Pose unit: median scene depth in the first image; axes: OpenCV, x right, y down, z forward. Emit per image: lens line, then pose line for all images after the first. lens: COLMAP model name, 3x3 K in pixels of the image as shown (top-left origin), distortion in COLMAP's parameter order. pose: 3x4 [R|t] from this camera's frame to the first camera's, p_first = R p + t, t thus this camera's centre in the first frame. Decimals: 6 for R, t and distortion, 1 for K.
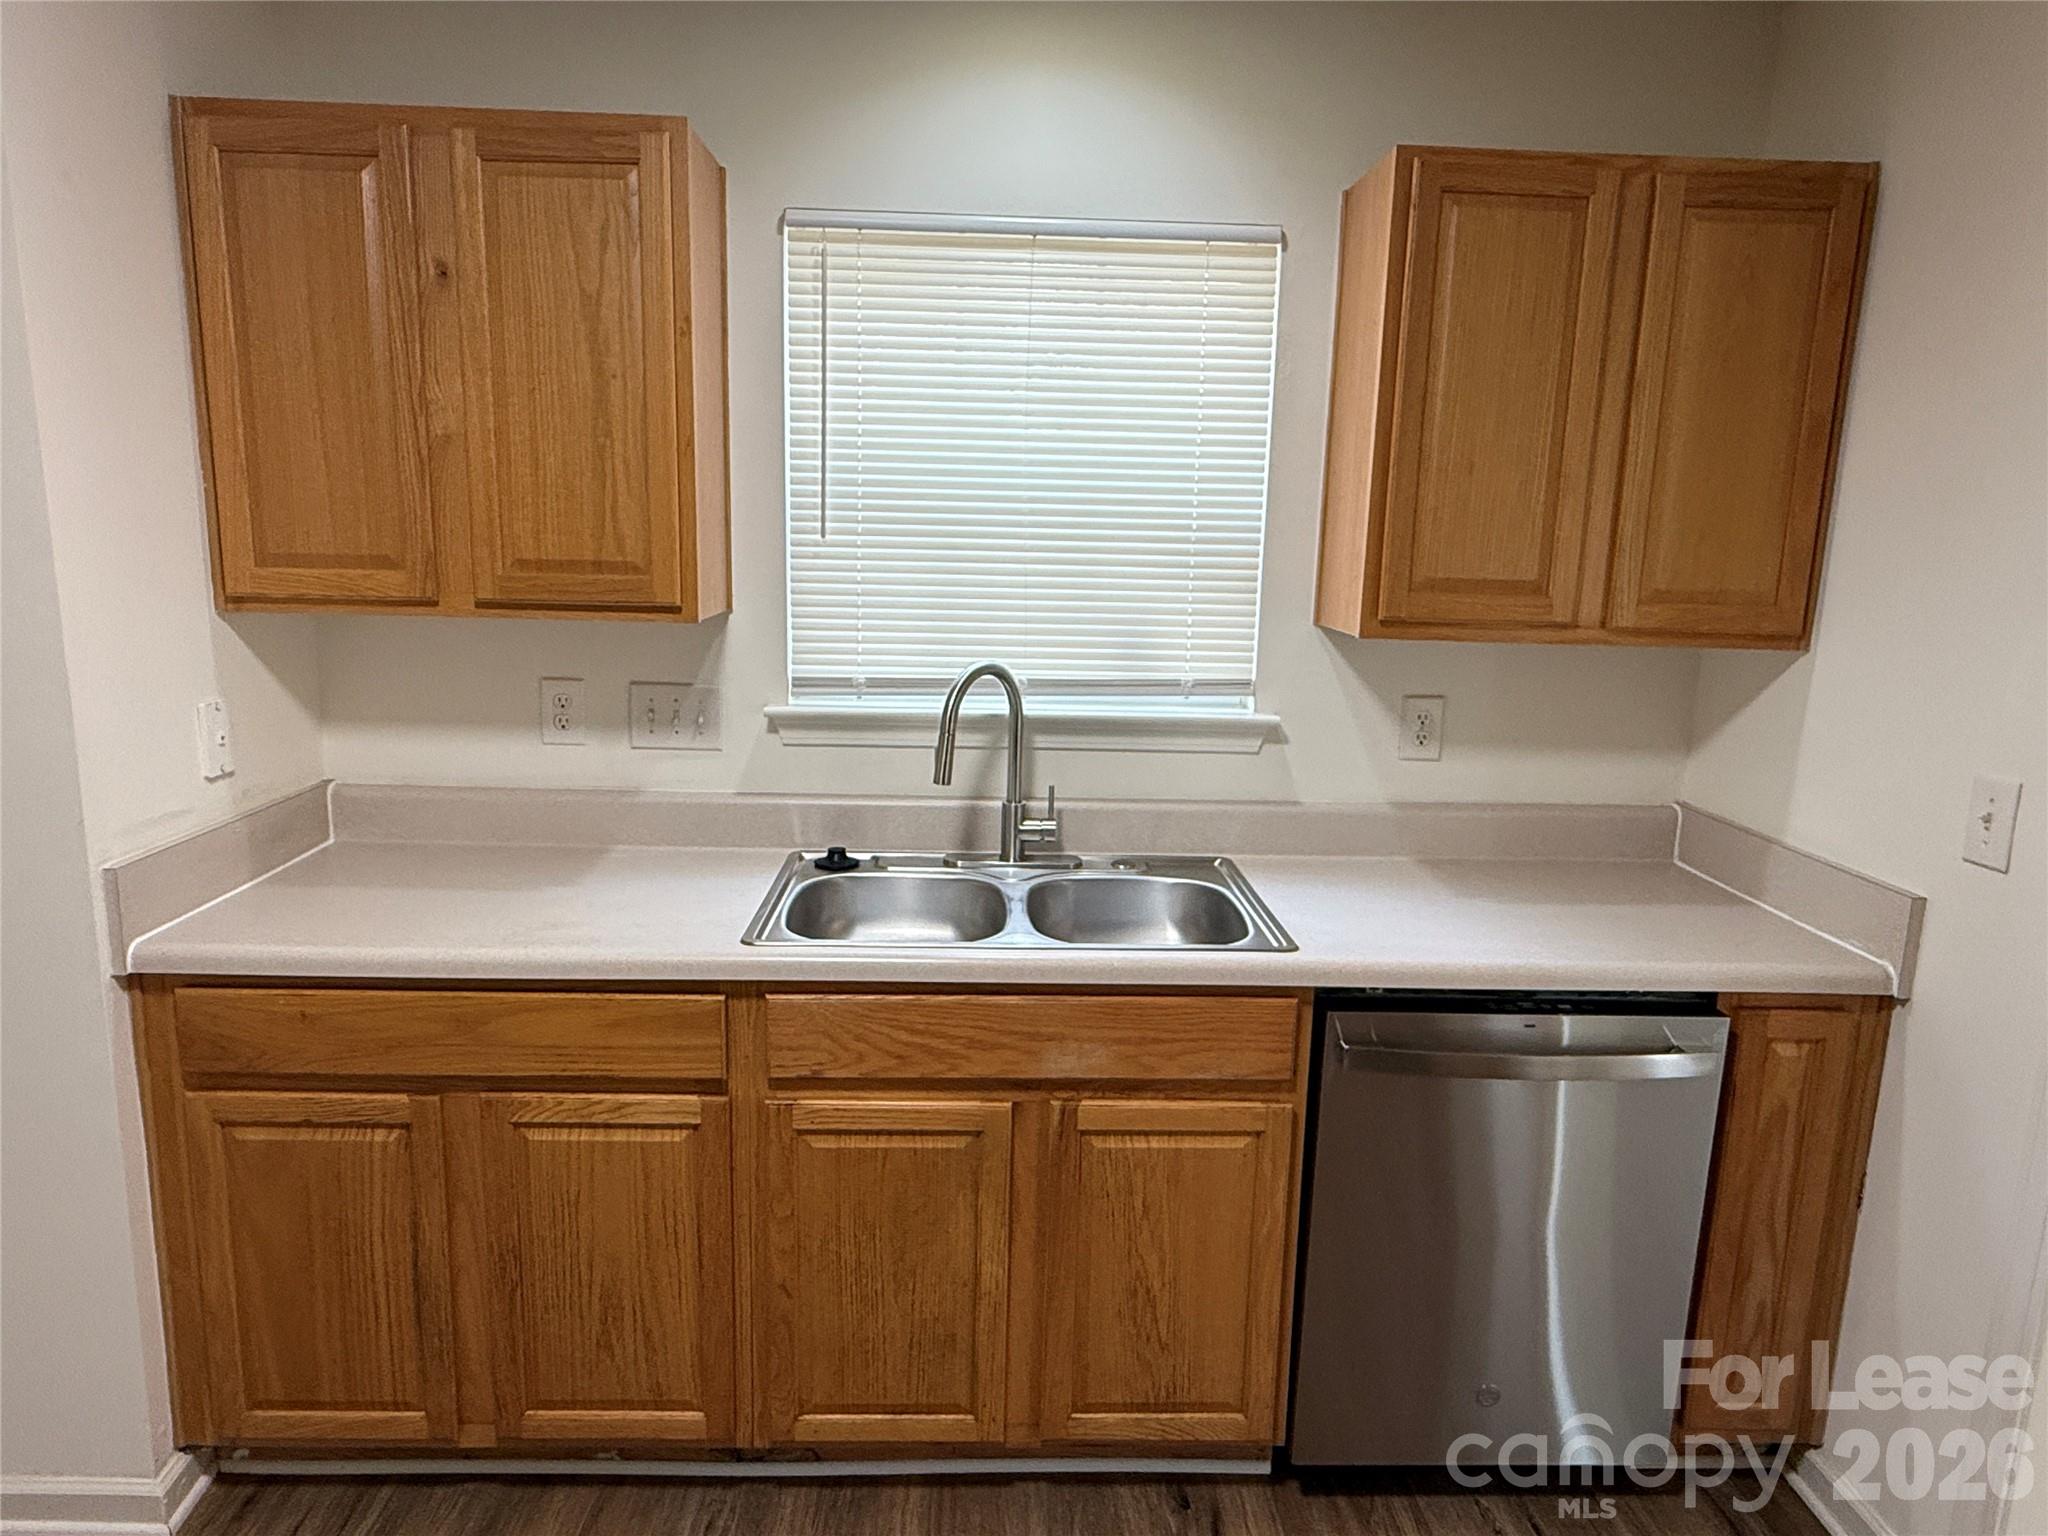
lens RADIAL K [[1289.9, 0, 1021.0], [0, 1289.9, 761.9], [0, 0, 1]] dist [0.006307, 0.001265]
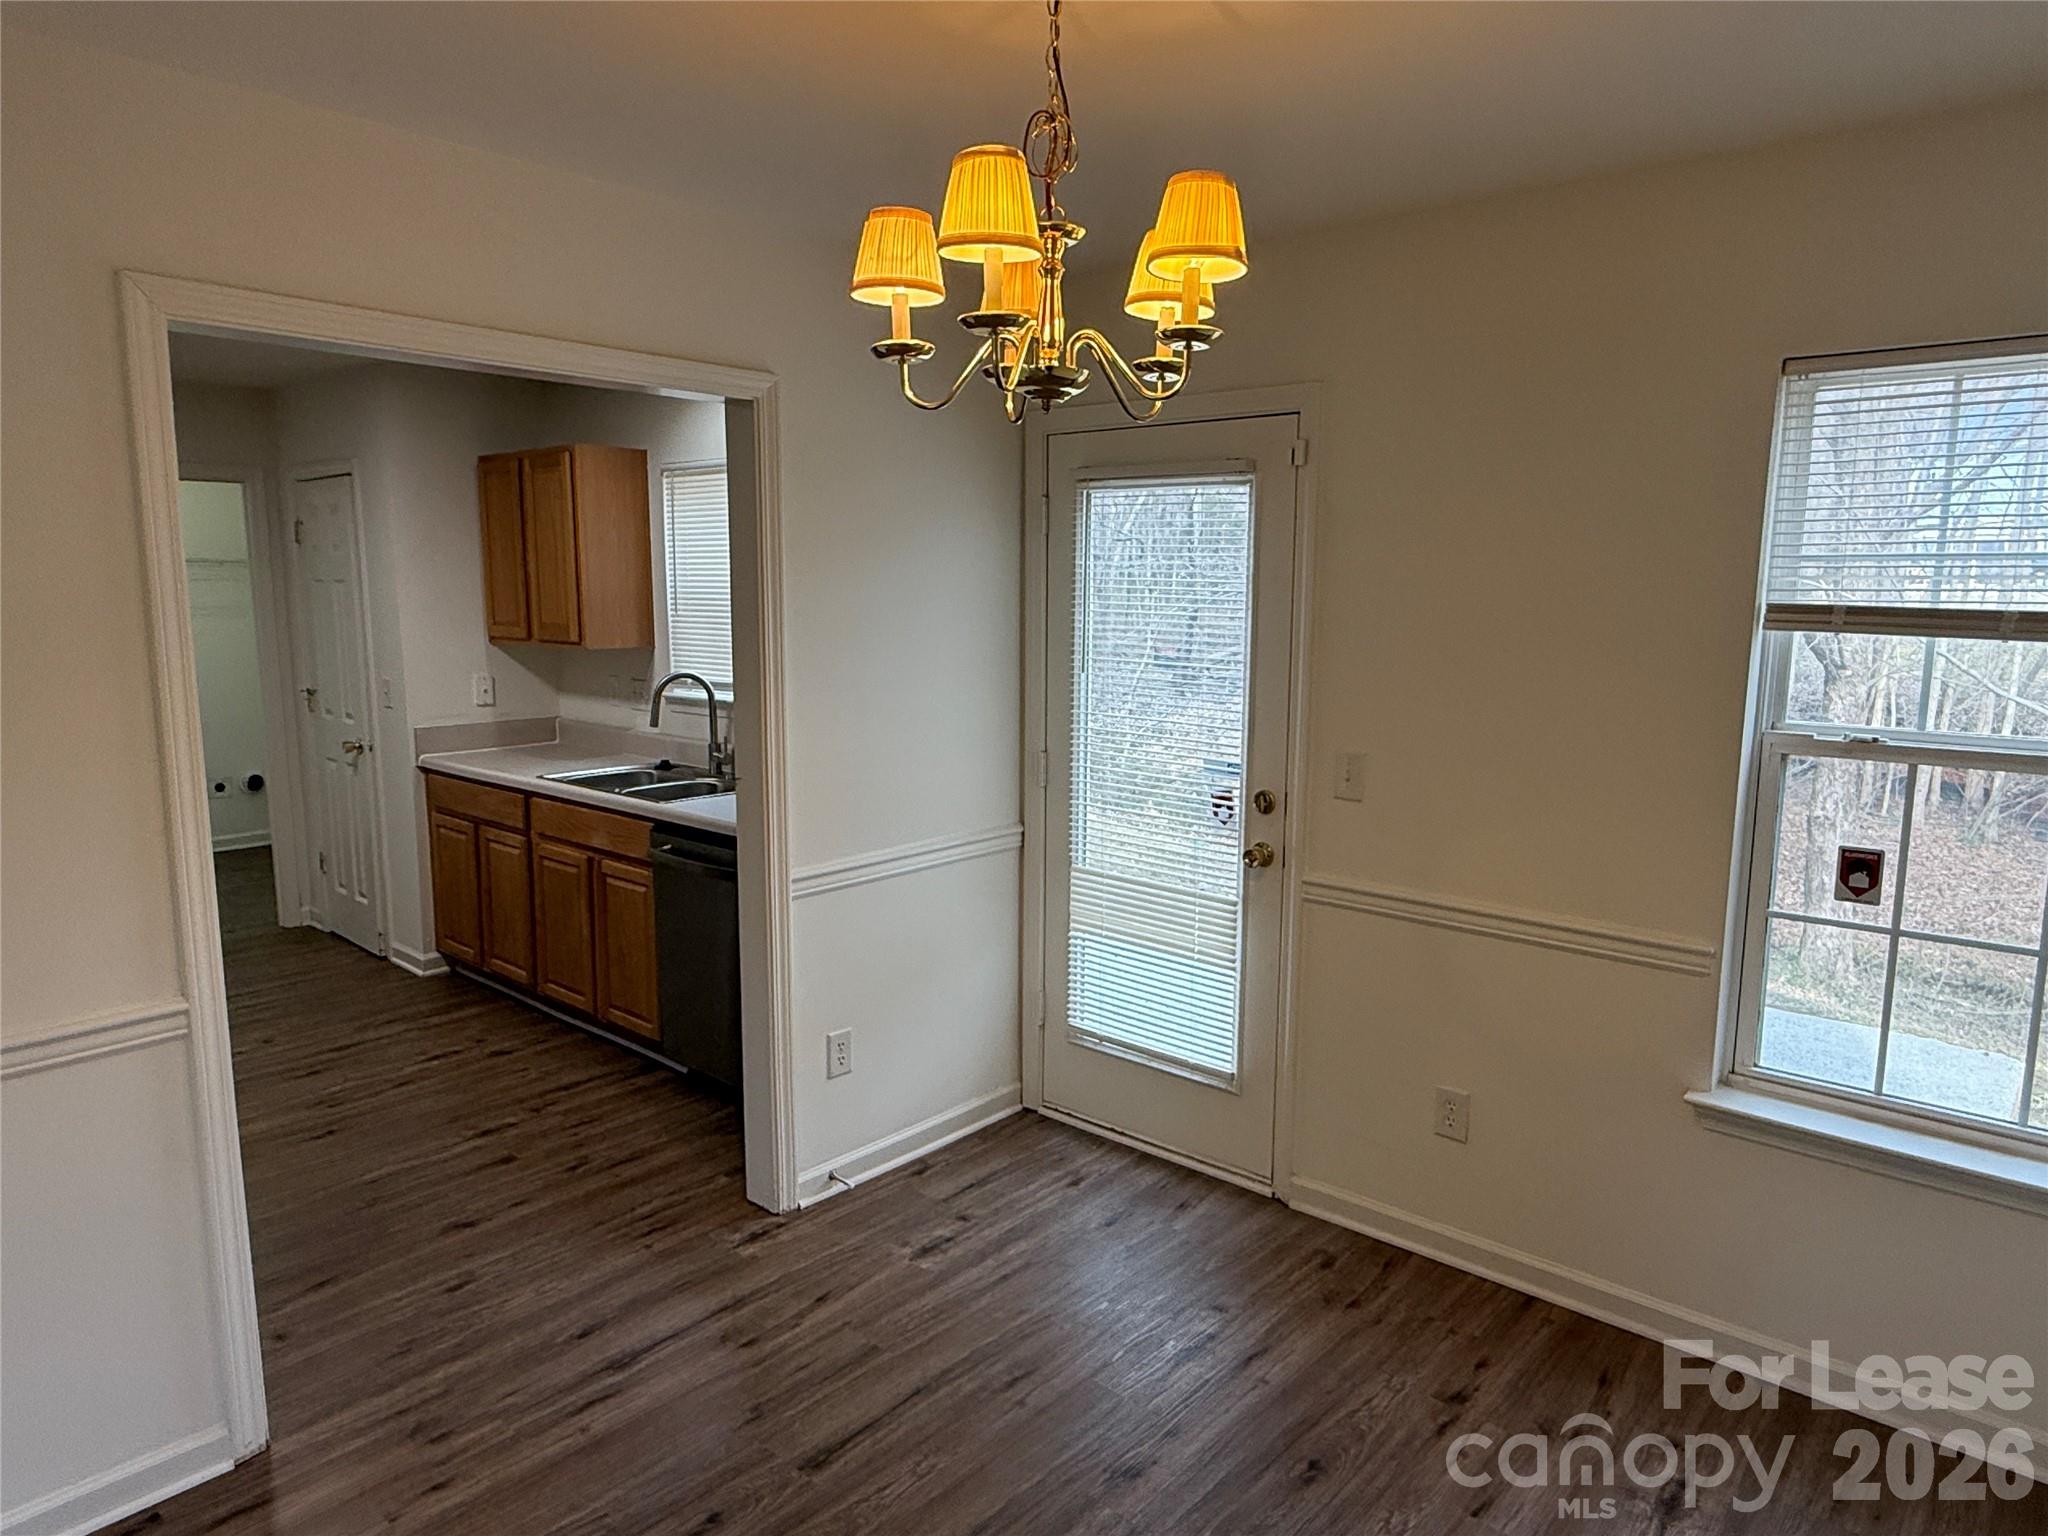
lens RADIAL K [[1289.9, 0, 1032.3], [0, 1289.9, 772.6], [0, 0, 1]] dist [0.006307, 0.001265]
pose [[0.724660, 0.078467, -0.684625, 2.073677], [-0.113866, 0.993474, -0.006659, 0.039560], [0.679634, 0.082781, 0.728865, -0.148802]]
